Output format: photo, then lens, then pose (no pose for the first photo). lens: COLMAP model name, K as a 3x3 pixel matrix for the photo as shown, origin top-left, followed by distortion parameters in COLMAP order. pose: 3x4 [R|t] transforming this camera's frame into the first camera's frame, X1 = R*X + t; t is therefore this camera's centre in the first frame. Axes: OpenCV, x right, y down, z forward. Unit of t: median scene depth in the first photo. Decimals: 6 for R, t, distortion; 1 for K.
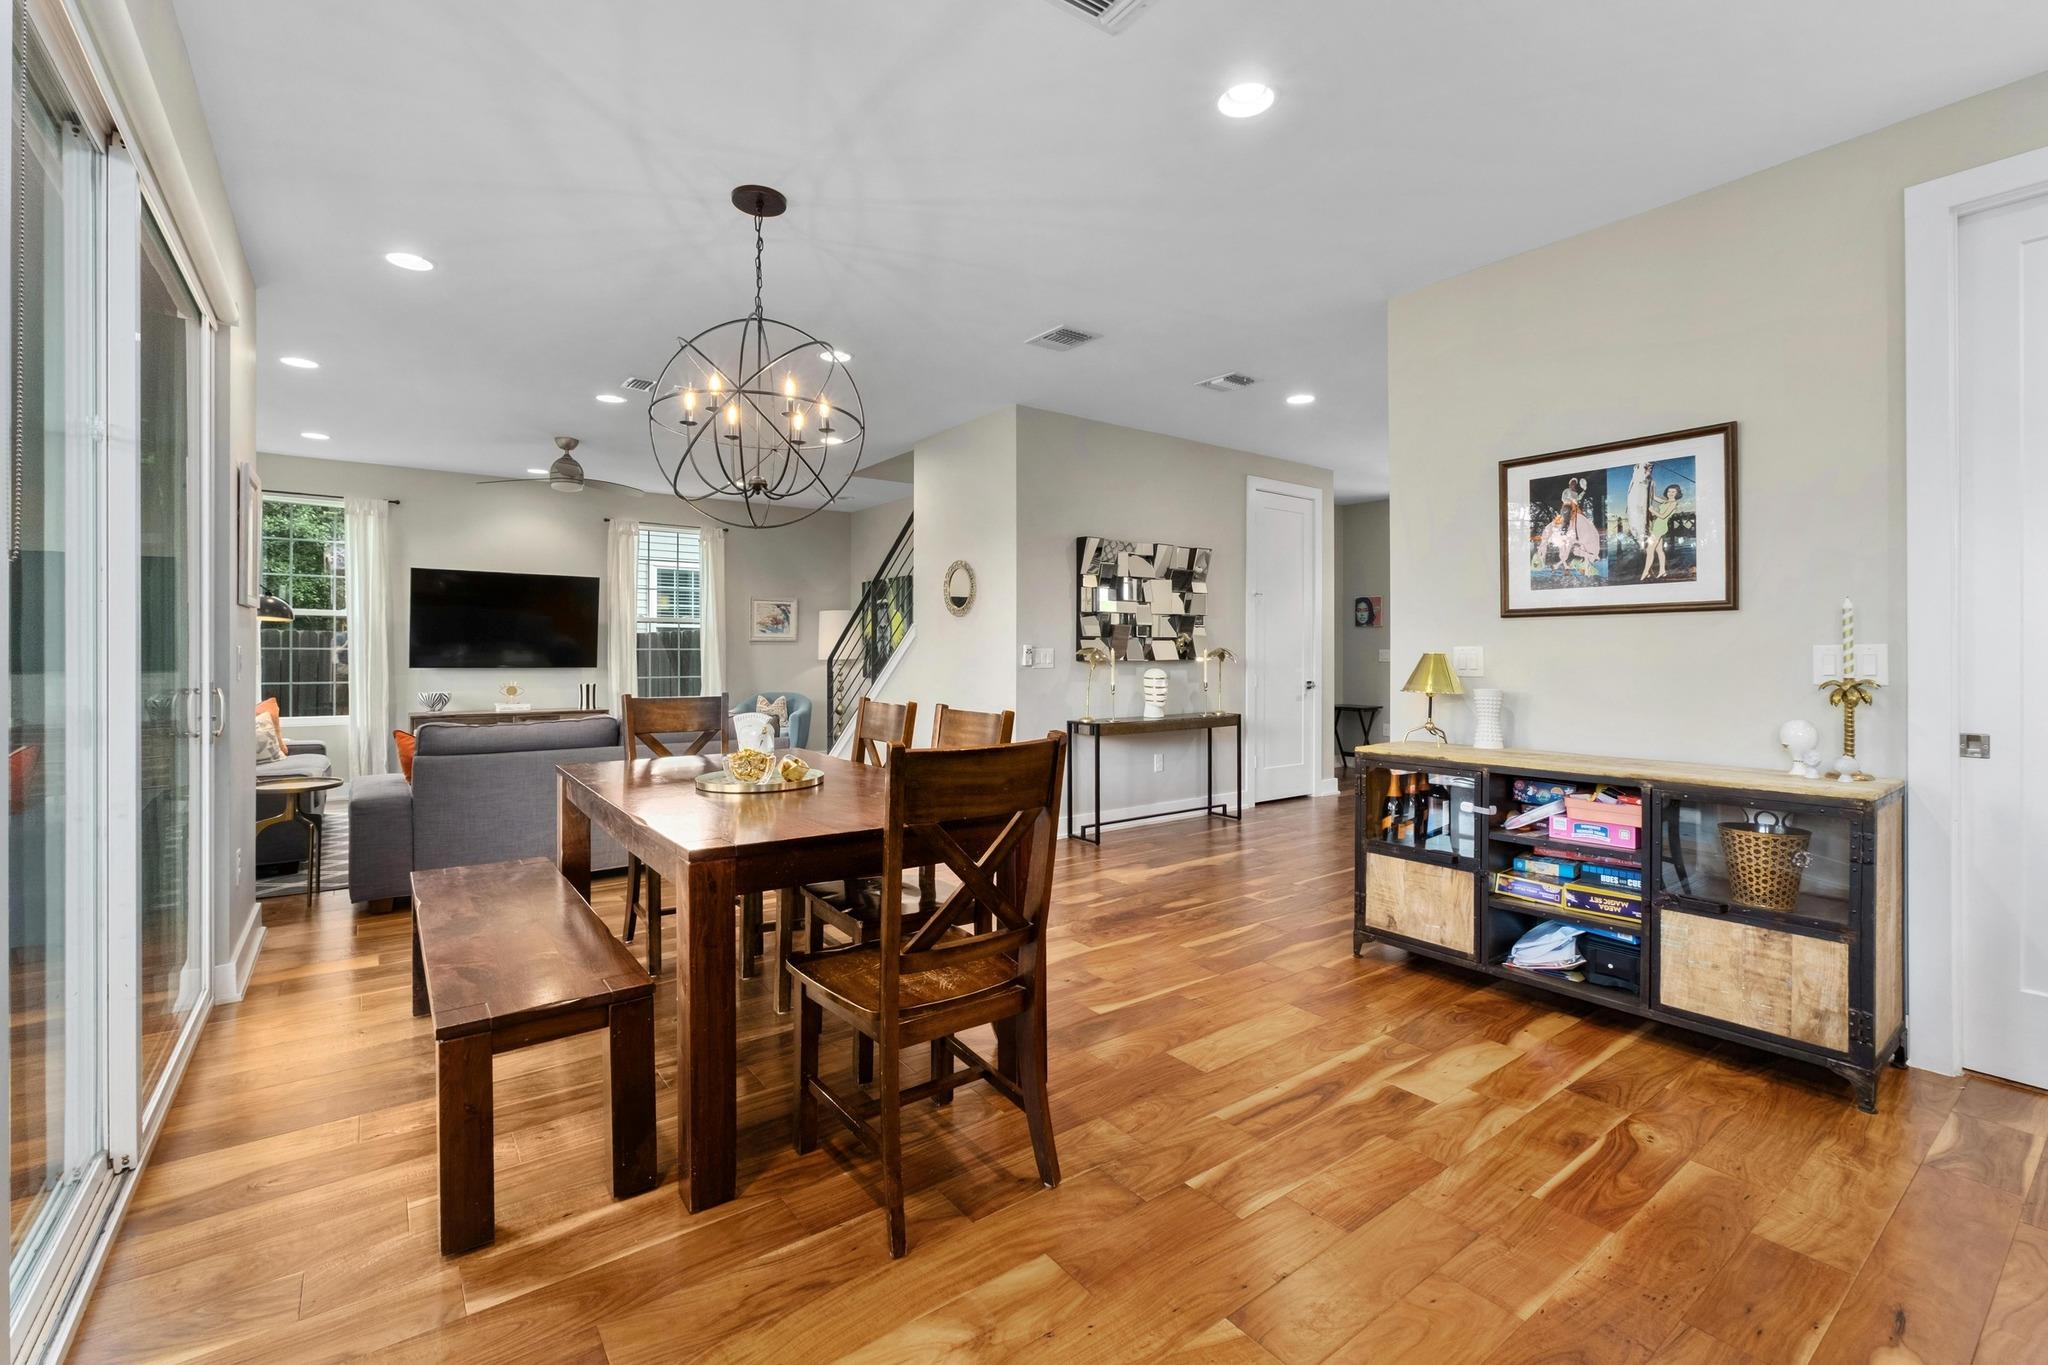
lens RADIAL K [[910.6, 0, 1042.7], [0, 910.6, 658.9], [0, 0, 1]] dist [-0.007621, 0.002170]
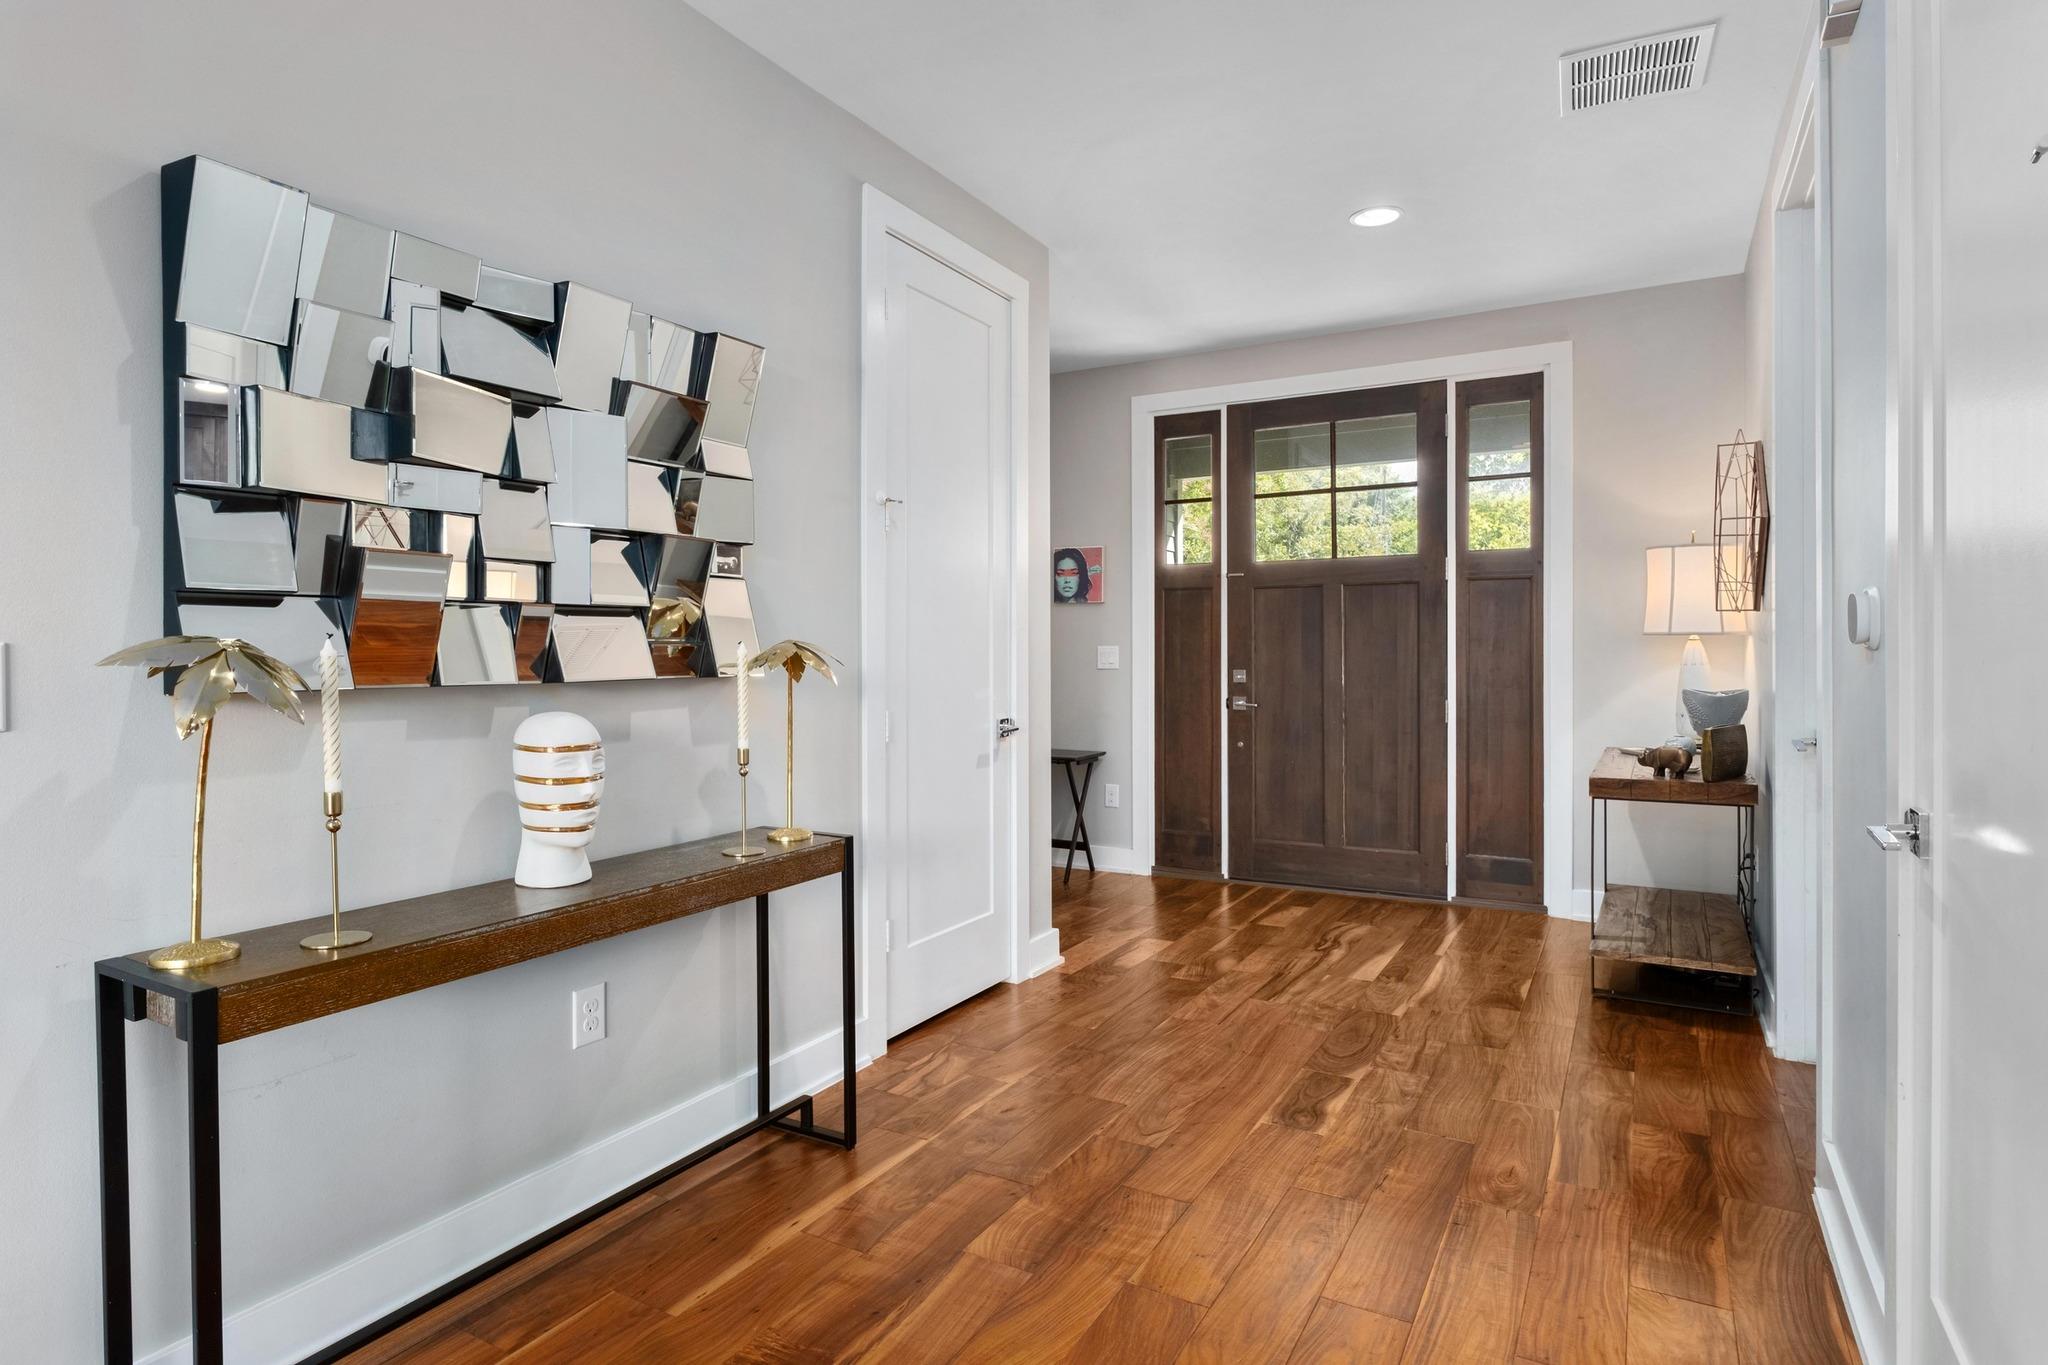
lens RADIAL K [[1086.9, 0, 1033.0], [0, 1086.9, 668.1], [0, 0, 1]] dist [0.001530, -0.002132]
pose [[0.922528, -0.010597, 0.385785, 0.122199], [0.007870, 0.999932, 0.008647, -0.004584], [-0.385850, -0.004940, 0.922548, 0.591303]]
